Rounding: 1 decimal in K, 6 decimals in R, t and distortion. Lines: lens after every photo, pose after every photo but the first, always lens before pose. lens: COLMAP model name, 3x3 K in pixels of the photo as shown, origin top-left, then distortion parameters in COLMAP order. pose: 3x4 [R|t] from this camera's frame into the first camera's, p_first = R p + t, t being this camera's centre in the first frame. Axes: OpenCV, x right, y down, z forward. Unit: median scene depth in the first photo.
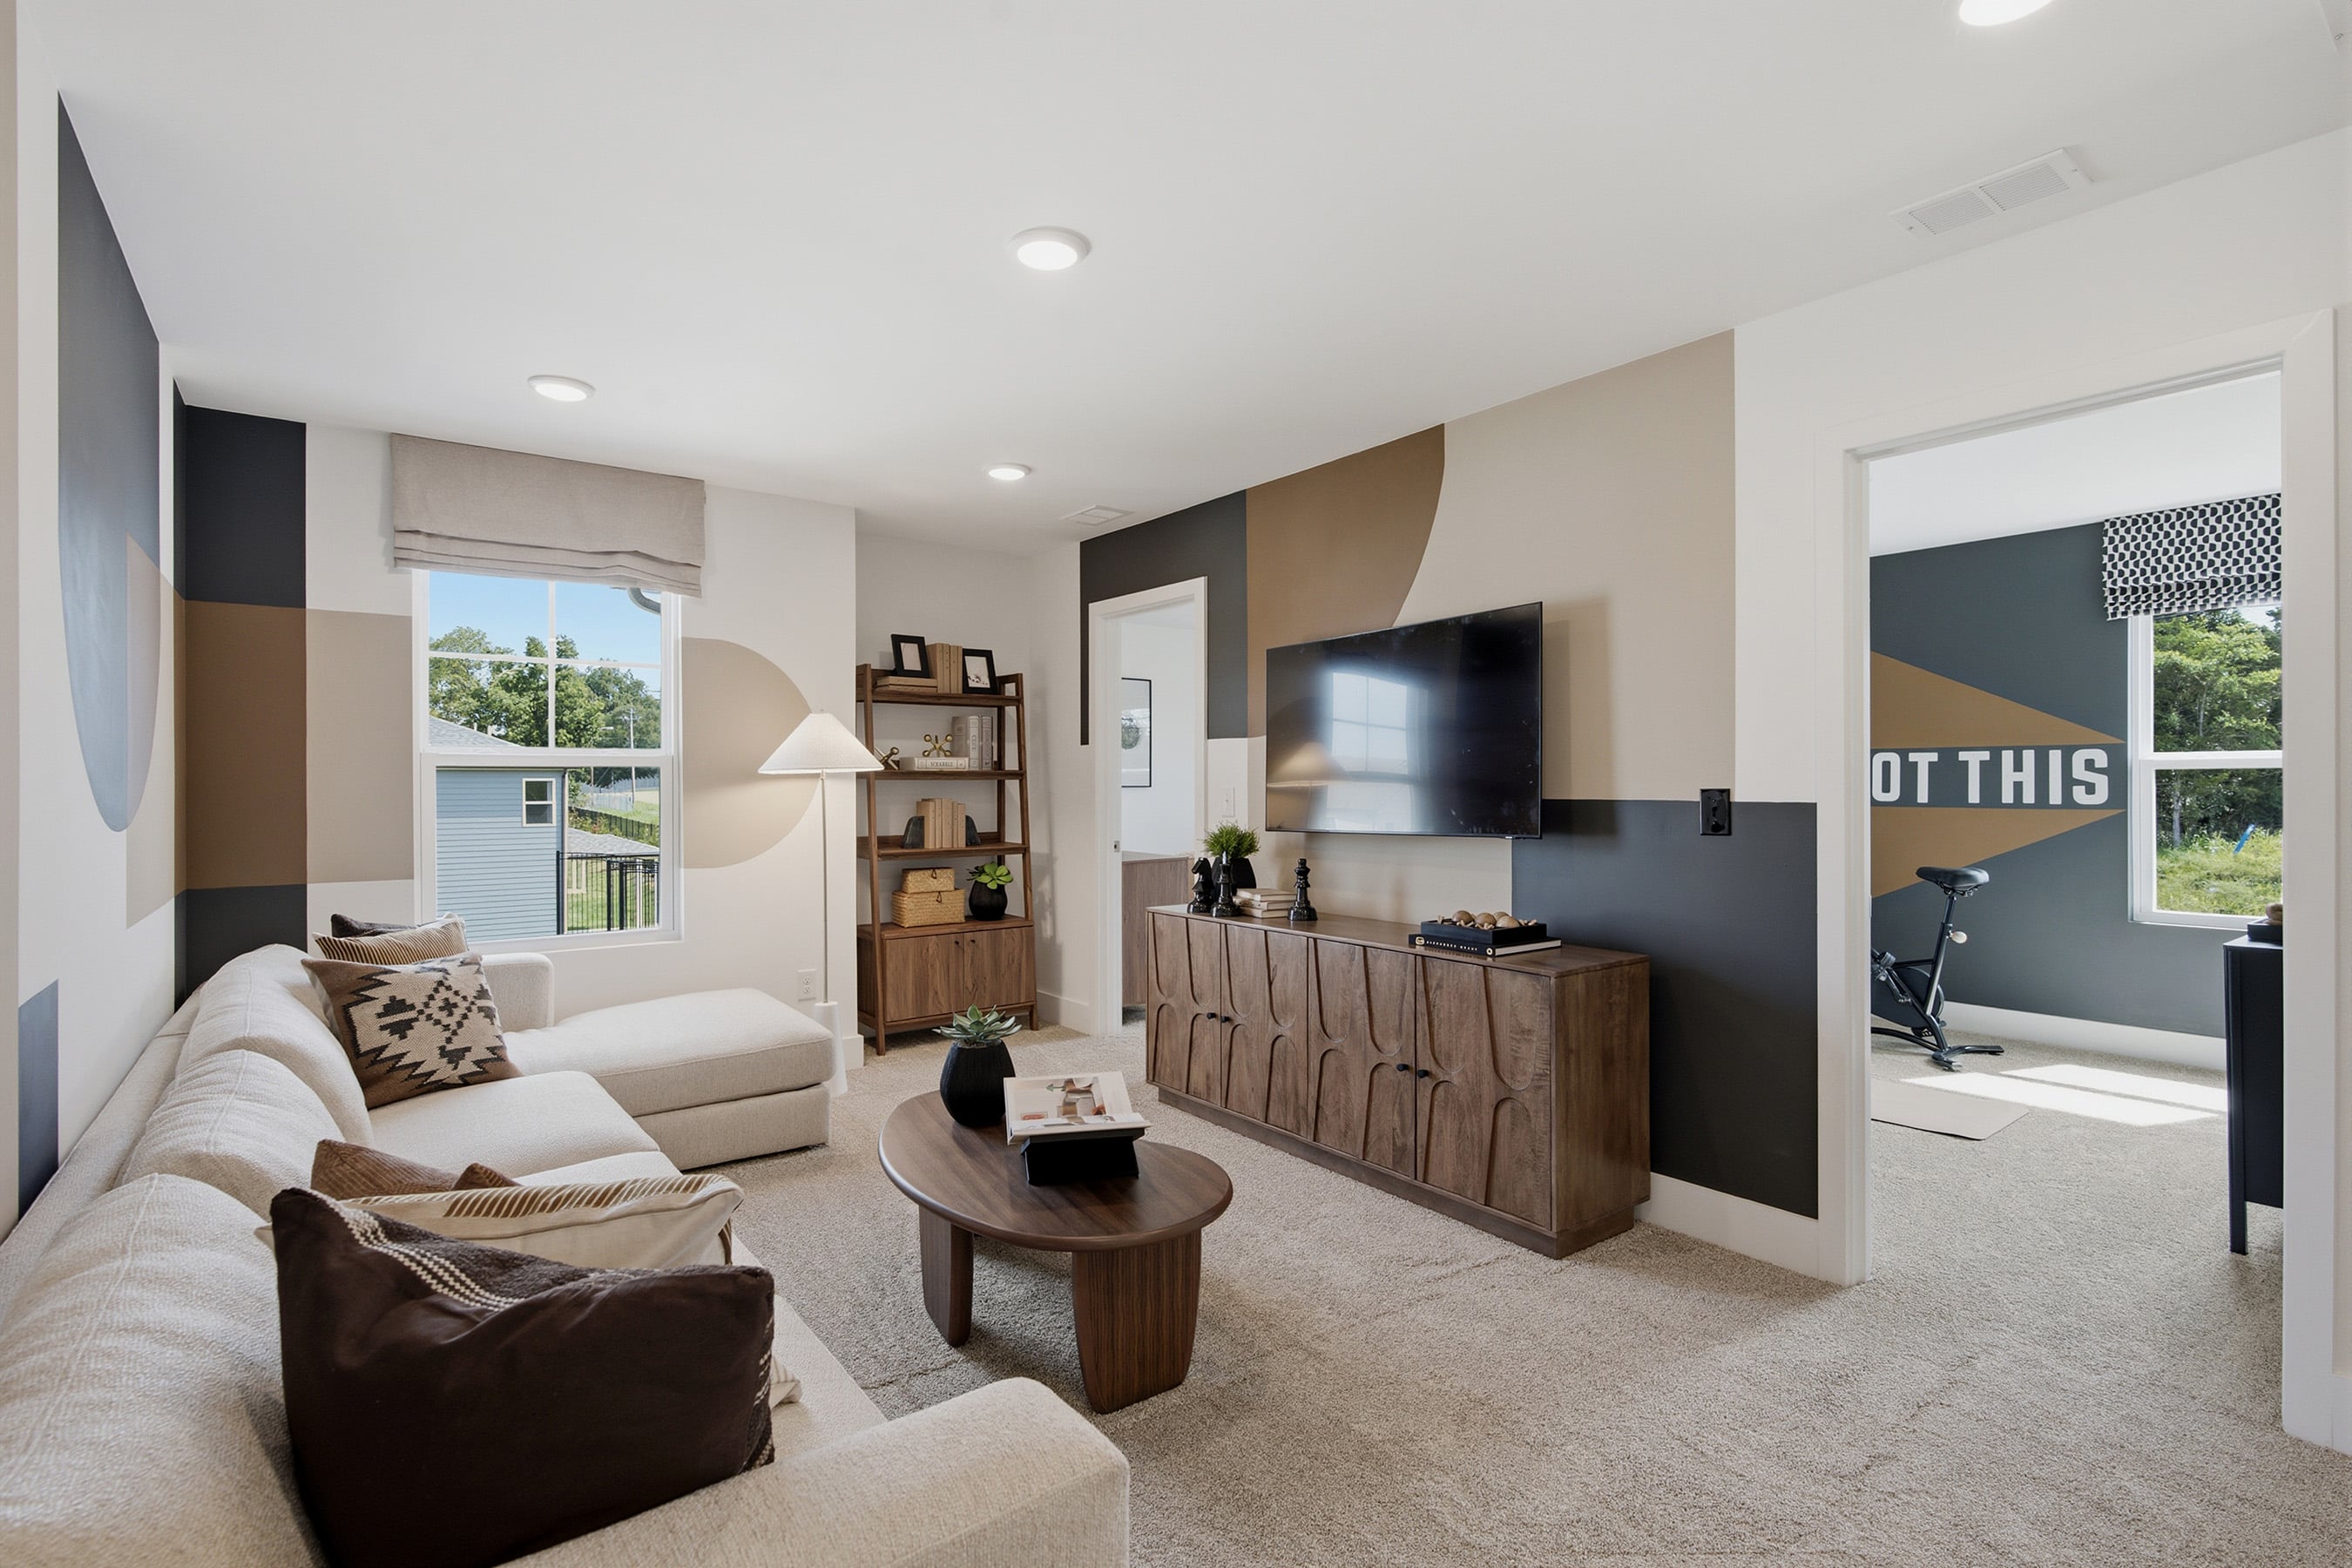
lens RADIAL K [[1080.6, 0, 1184.0], [0, 1080.6, 779.5], [0, 0, 1]] dist [-0.004148, -0.002545]
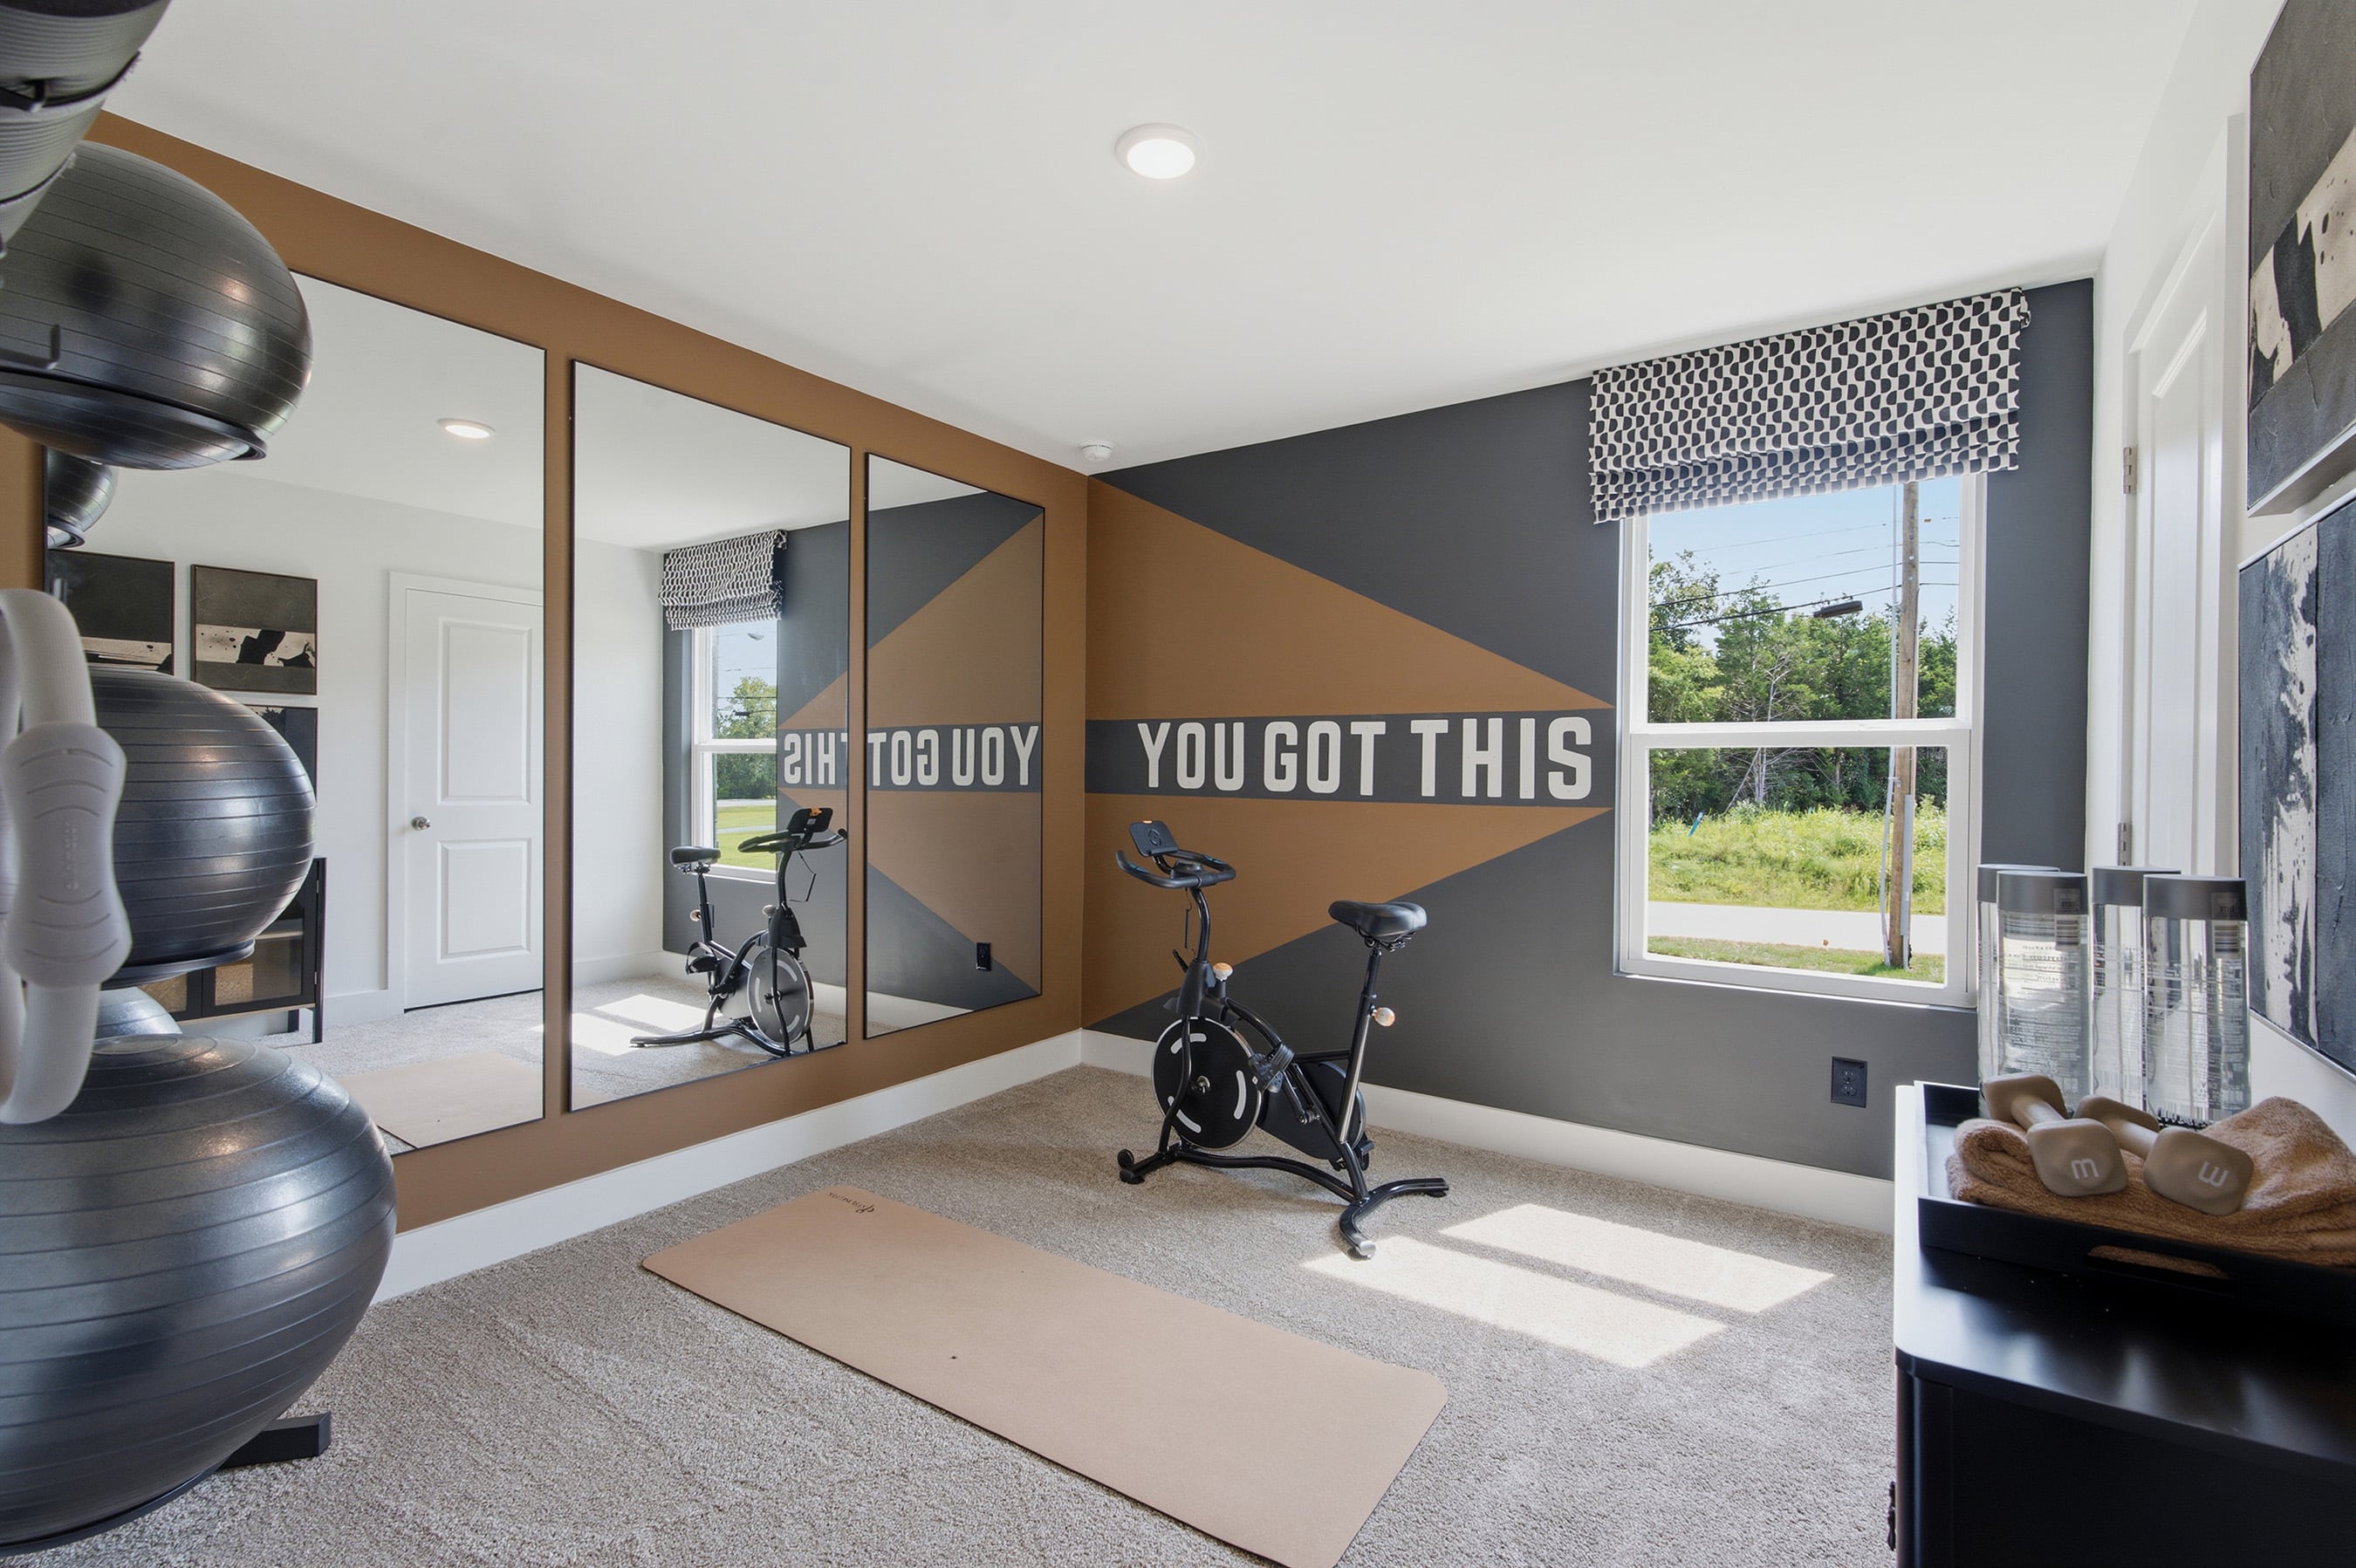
lens RADIAL K [[1082.4, 0, 1167.9], [0, 1082.4, 779.6], [0, 0, 1]] dist [-0.004148, -0.002545]
pose [[0.949930, 0.005894, 0.312407, 0.398274], [-0.010265, 0.999871, 0.012349, 0.005063], [-0.312294, -0.014938, 0.949868, 0.442662]]
